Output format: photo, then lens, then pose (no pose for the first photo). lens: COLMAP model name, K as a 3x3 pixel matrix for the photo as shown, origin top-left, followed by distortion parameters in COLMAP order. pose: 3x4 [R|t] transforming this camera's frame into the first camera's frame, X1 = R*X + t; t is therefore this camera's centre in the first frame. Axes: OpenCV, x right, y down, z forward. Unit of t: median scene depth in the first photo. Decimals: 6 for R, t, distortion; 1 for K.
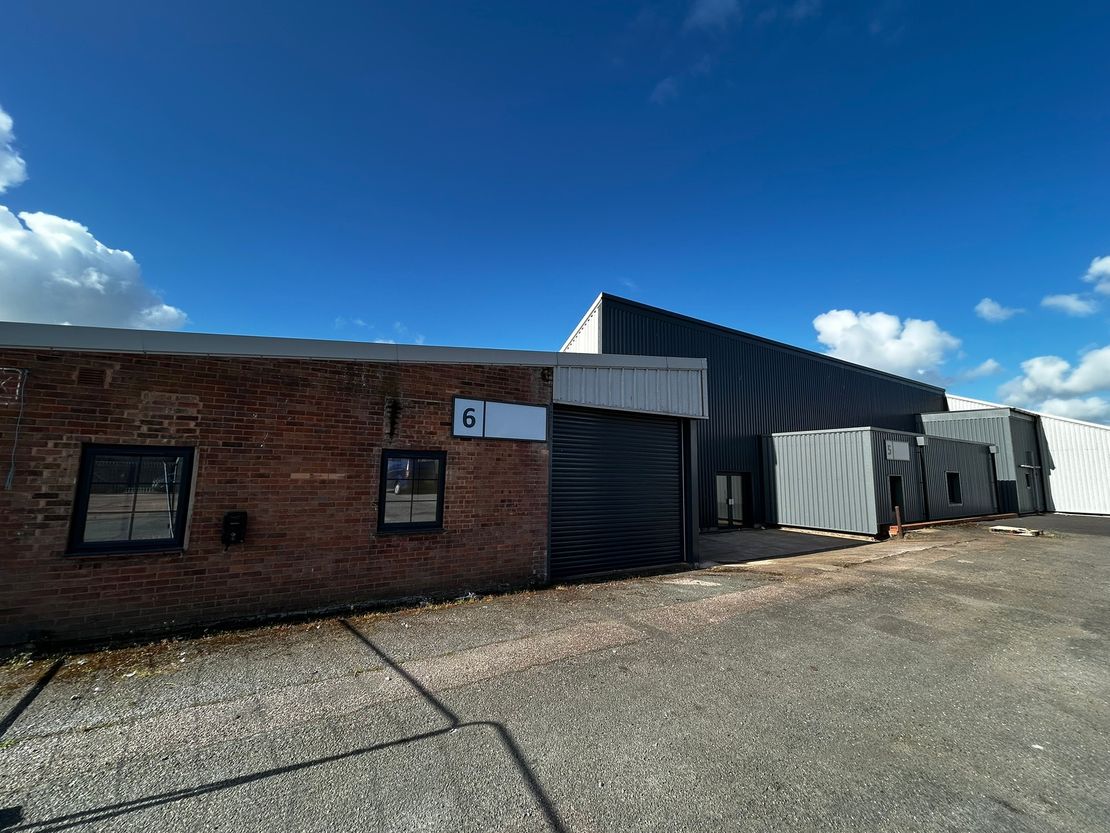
lens RADIAL K [[448.3, 0, 551.8], [0, 448.3, 416.6], [0, 0, 1]] dist [-0.006760, 0.002236]
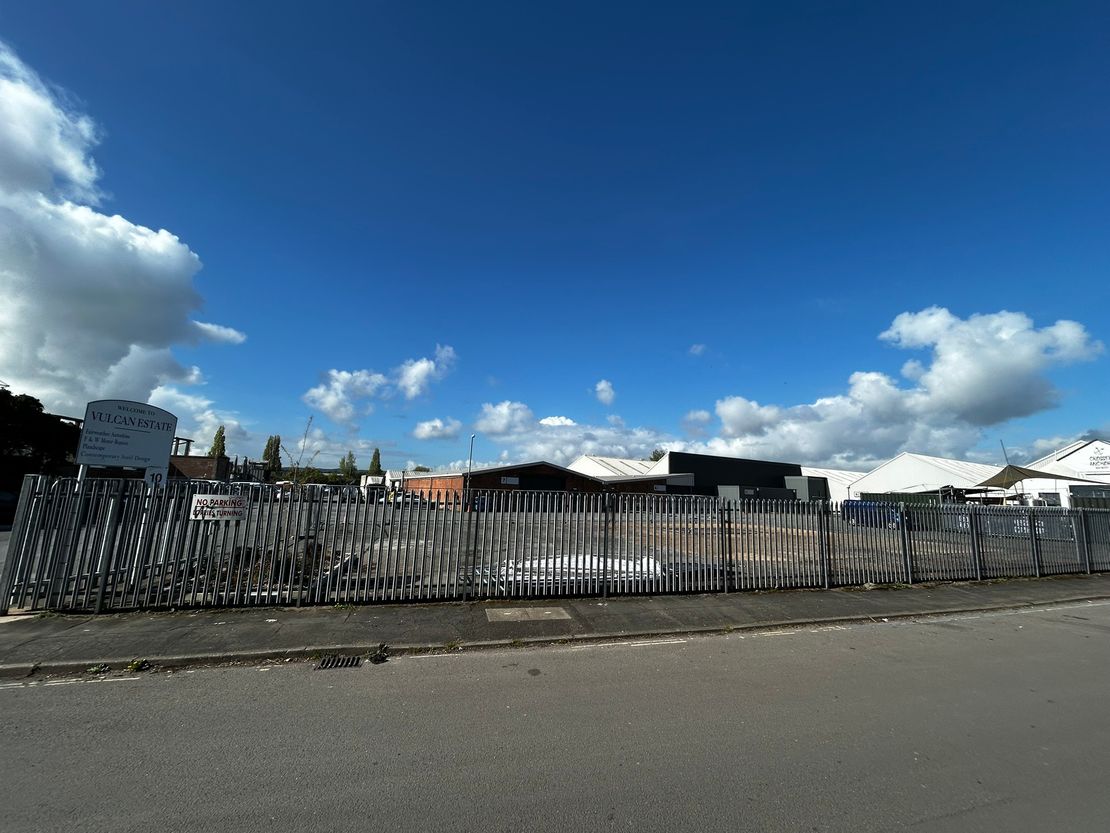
lens RADIAL K [[448.3, 0, 555.5], [0, 448.3, 418.3], [0, 0, 1]] dist [-0.006760, 0.002236]
pose [[0.998639, 0.014750, -0.050018, -0.666219], [-0.016836, 0.998995, -0.041533, -0.358581], [0.049355, 0.042319, 0.997884, -2.865013]]
